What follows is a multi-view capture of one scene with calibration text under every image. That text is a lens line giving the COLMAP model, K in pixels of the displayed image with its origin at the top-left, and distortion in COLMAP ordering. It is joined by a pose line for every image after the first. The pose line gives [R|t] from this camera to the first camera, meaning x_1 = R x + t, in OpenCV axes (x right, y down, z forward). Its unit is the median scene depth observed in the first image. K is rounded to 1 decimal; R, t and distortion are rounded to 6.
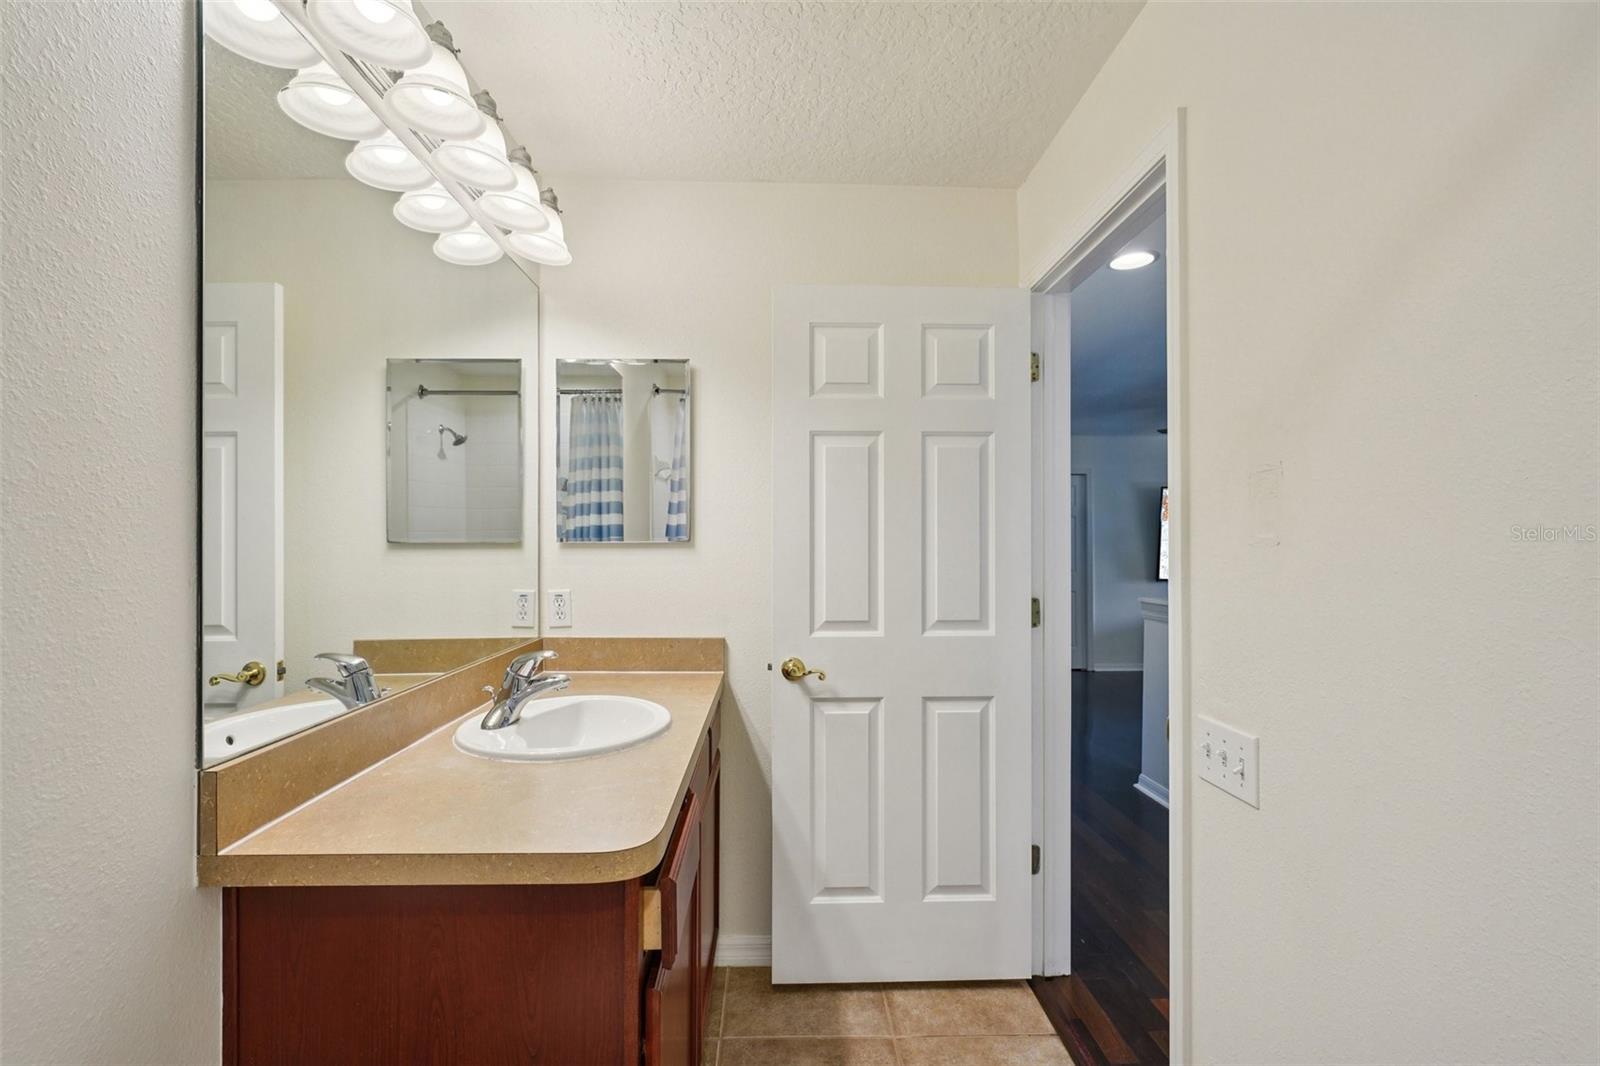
lens RADIAL K [[694.1, 0, 798.0], [0, 694.1, 536.9], [0, 0, 1]] dist [0.001637, 0.000290]
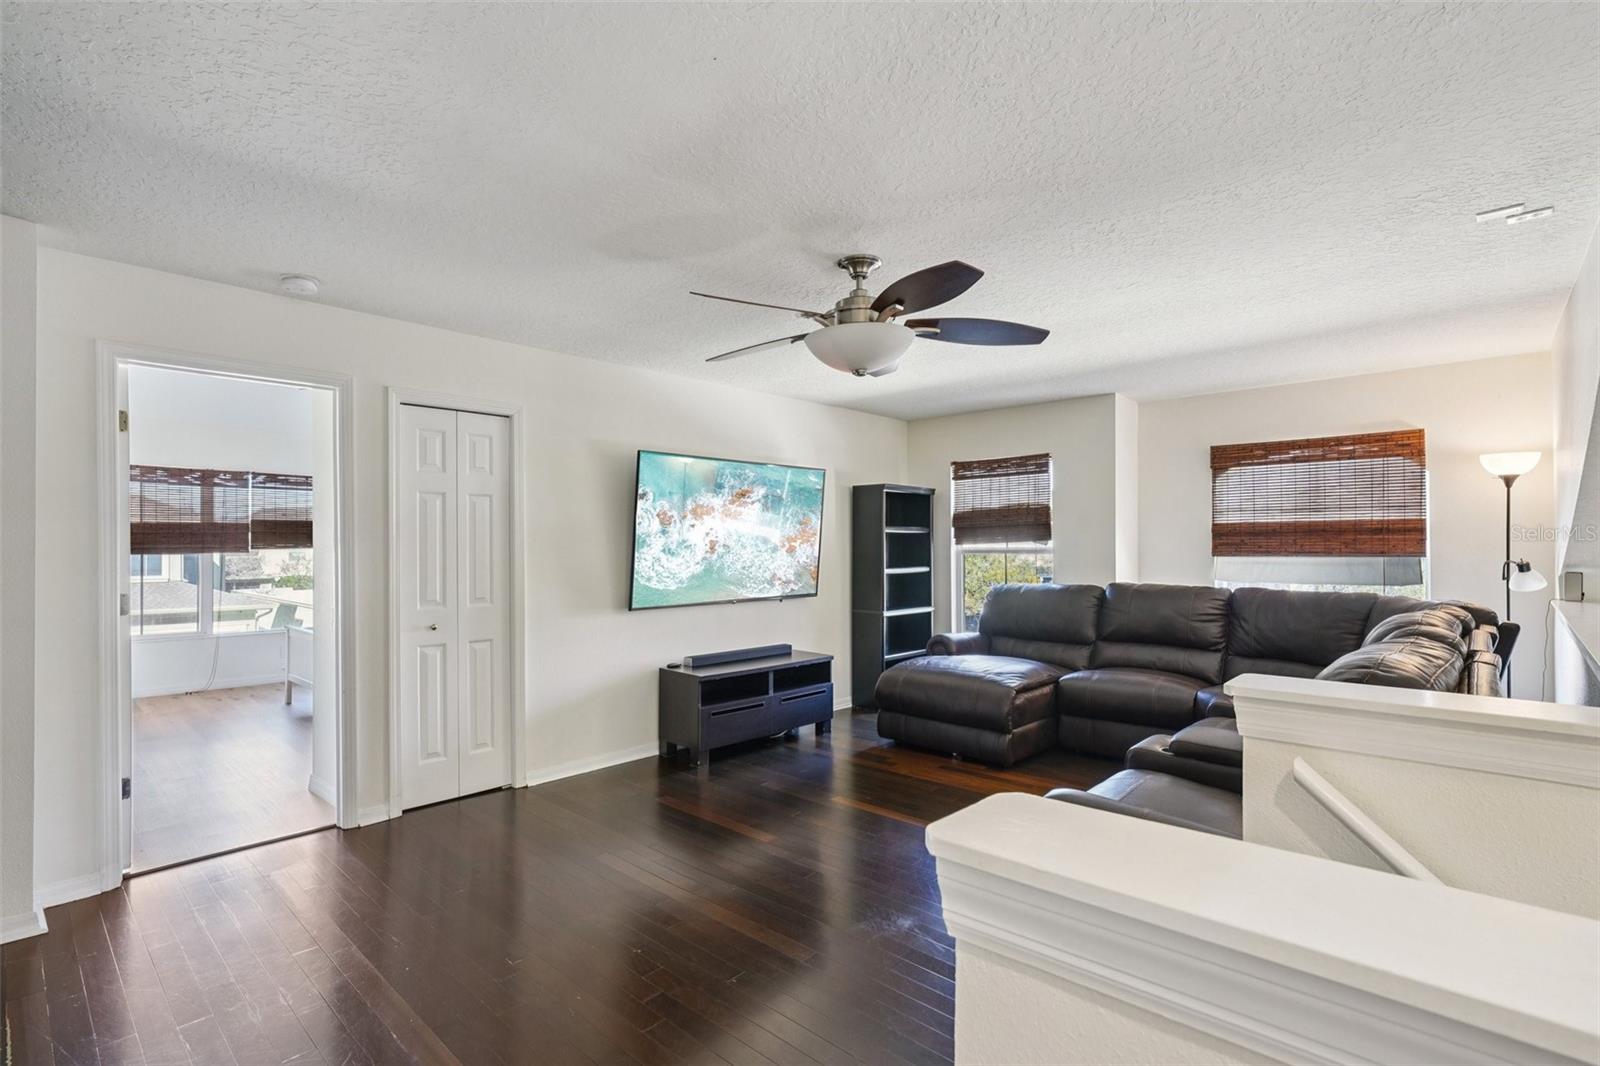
lens RADIAL K [[775.2, 0, 810.1], [0, 775.2, 544.4], [0, 0, 1]] dist [0.004993, 0.000842]
pose [[0.710172, 0.001832, 0.704026, 0.161939], [0.000624, 0.999995, -0.003231, 0.010460], [-0.704028, 0.002734, 0.710167, 0.423935]]
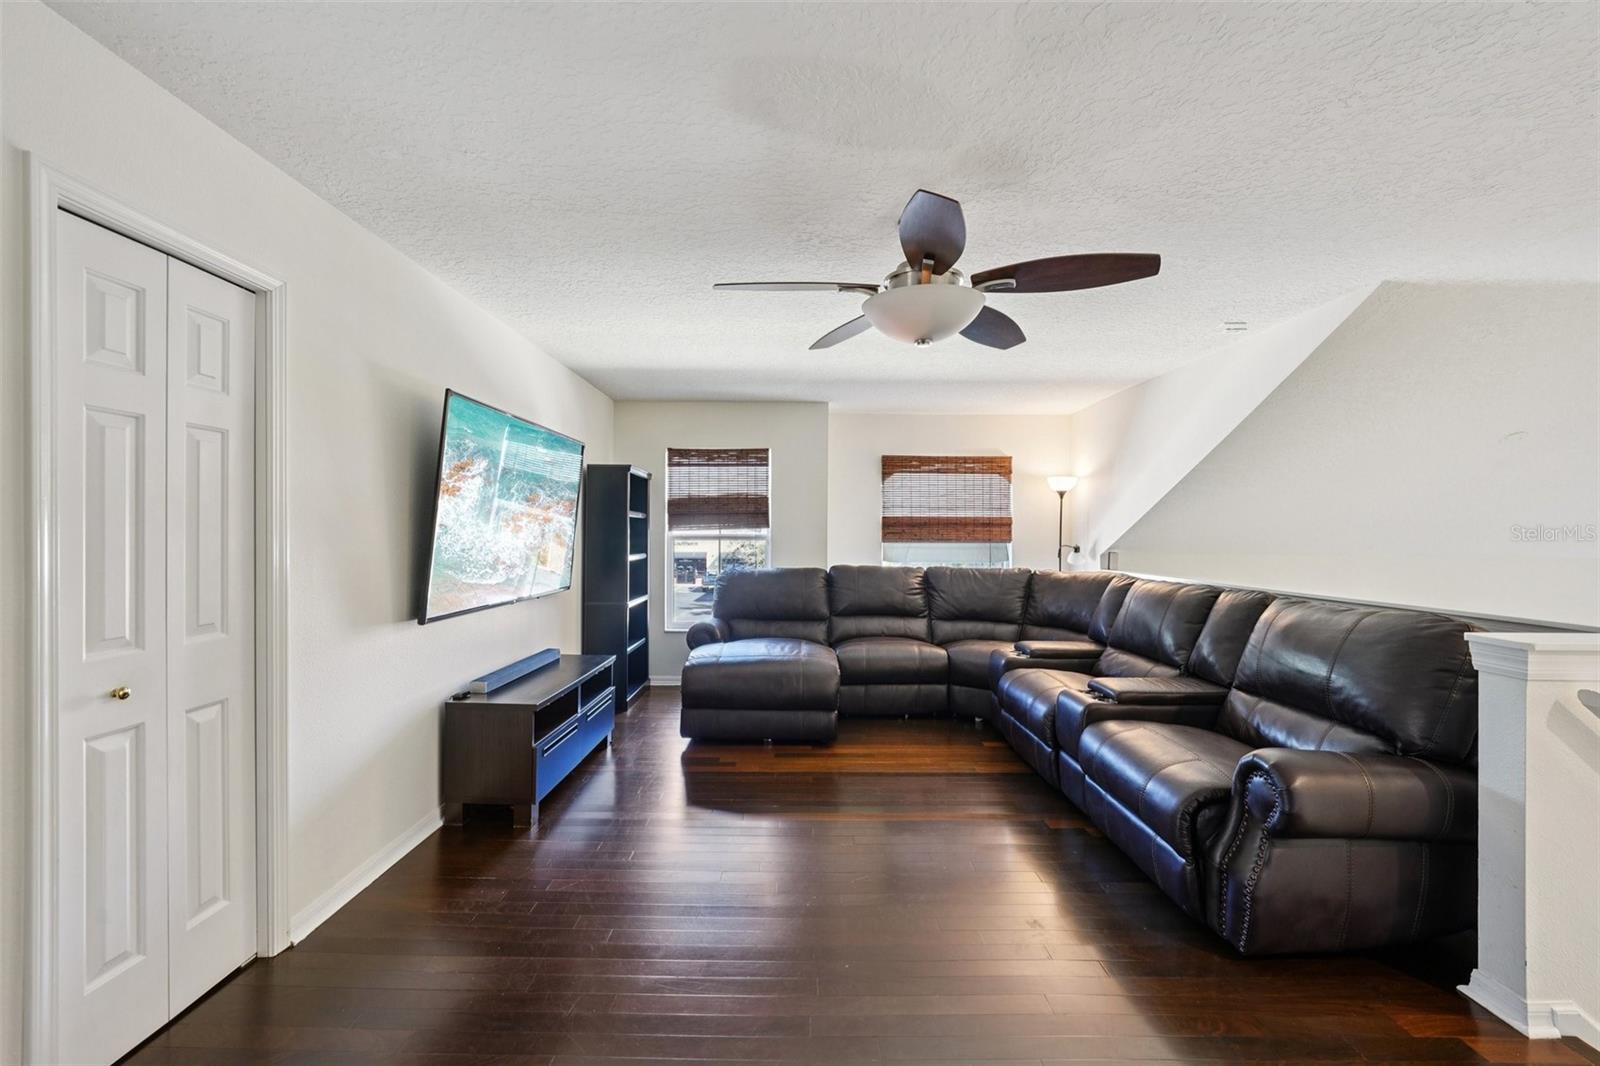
lens RADIAL K [[673.2, 0, 801.1], [0, 673.2, 534.9], [0, 0, 1]] dist [-0.005685, 0.004645]
pose [[0.036768, 0.000428, 0.999324, 0.139917], [-0.007929, 0.999969, -0.000136, 0.011477], [-0.999292, -0.007919, 0.036770, 0.762752]]
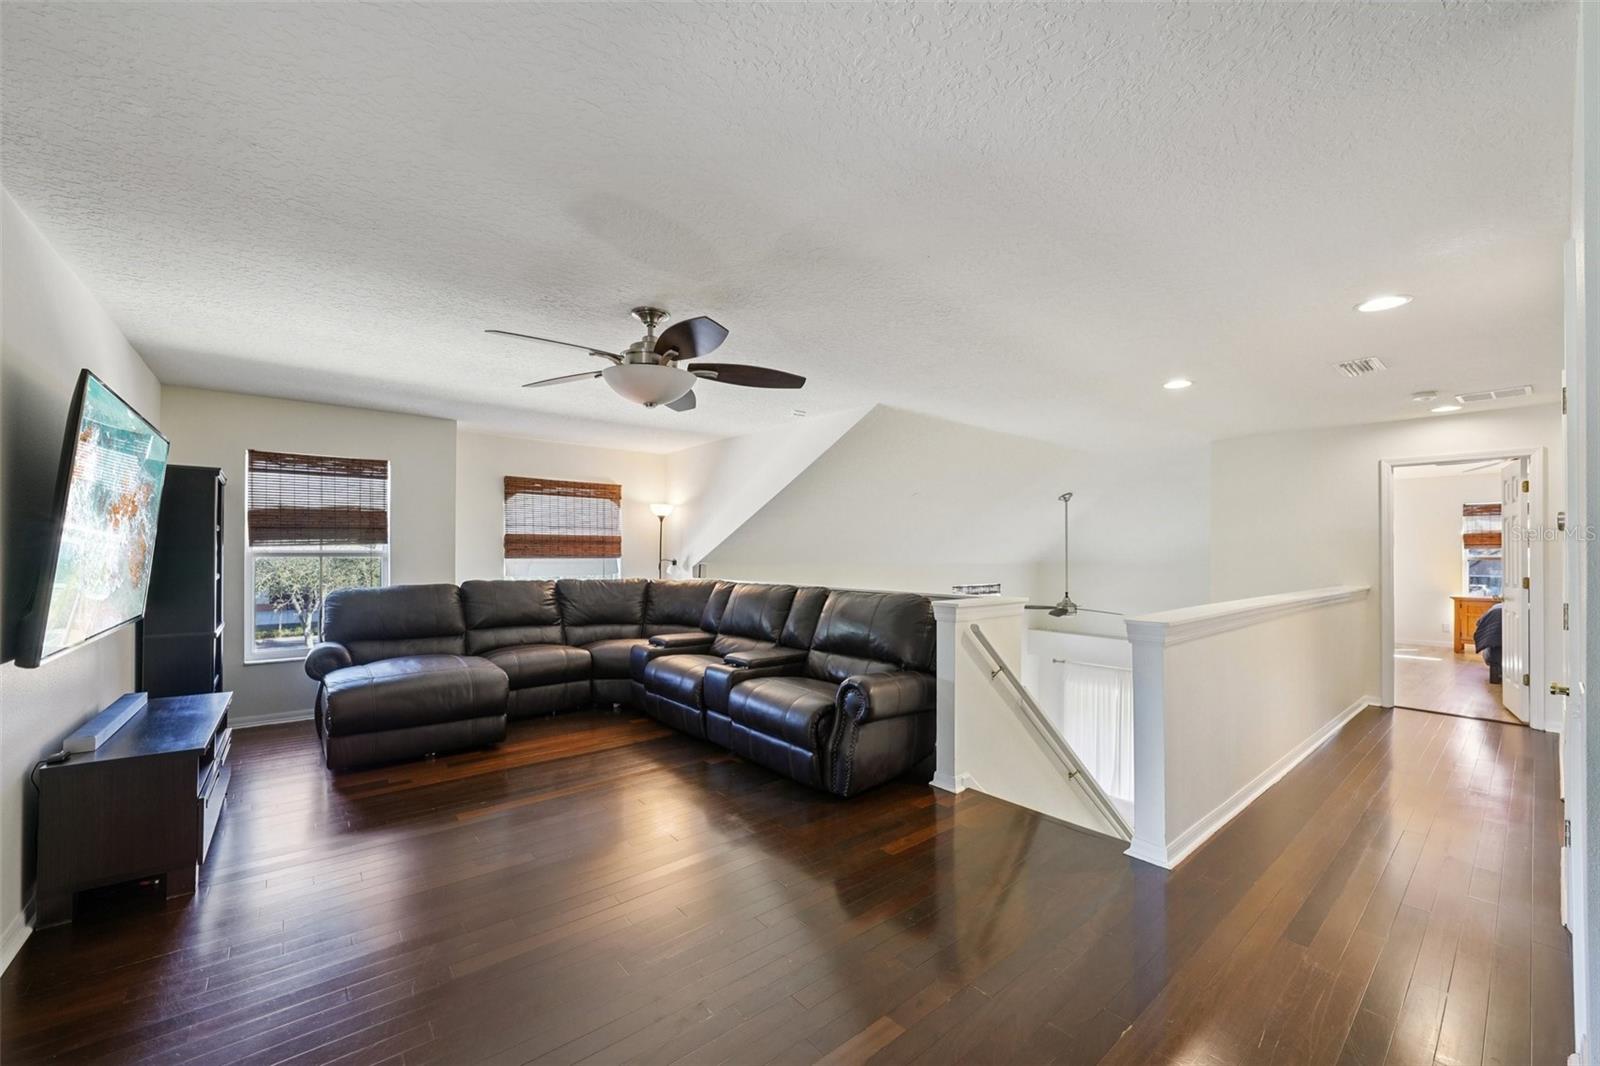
lens RADIAL K [[626.7, 0, 797.8], [0, 626.7, 550.0], [0, 0, 1]] dist [-0.007724, 0.001734]
pose [[-0.608409, 0.000661, 0.793623, 0.092787], [-0.006252, 0.999965, -0.005626, 0.011350], [-0.793599, -0.008384, -0.608383, 0.889872]]
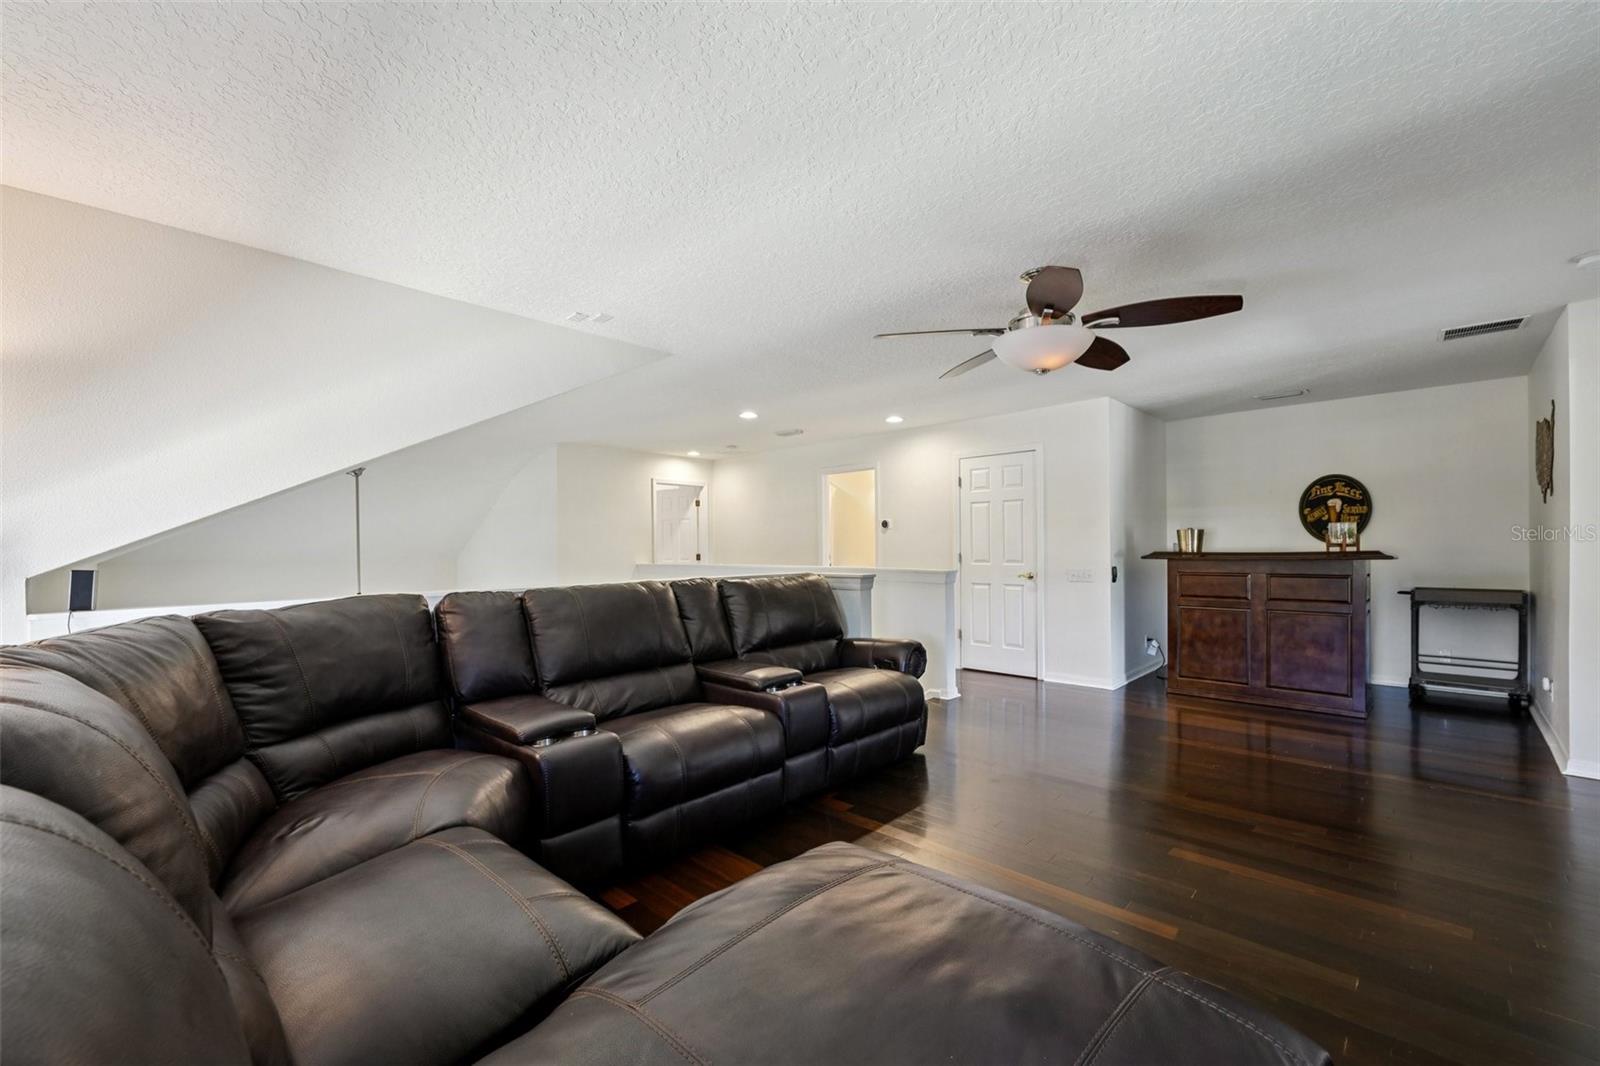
lens RADIAL K [[673.2, 0, 801.7], [0, 673.2, 547.7], [0, 0, 1]] dist [-0.005685, 0.004645]
pose [[-0.699145, 0.011803, -0.714883, 0.908190], [0.018020, 0.999837, -0.001115, 0.024110], [0.714753, -0.013662, -0.699244, 0.906085]]
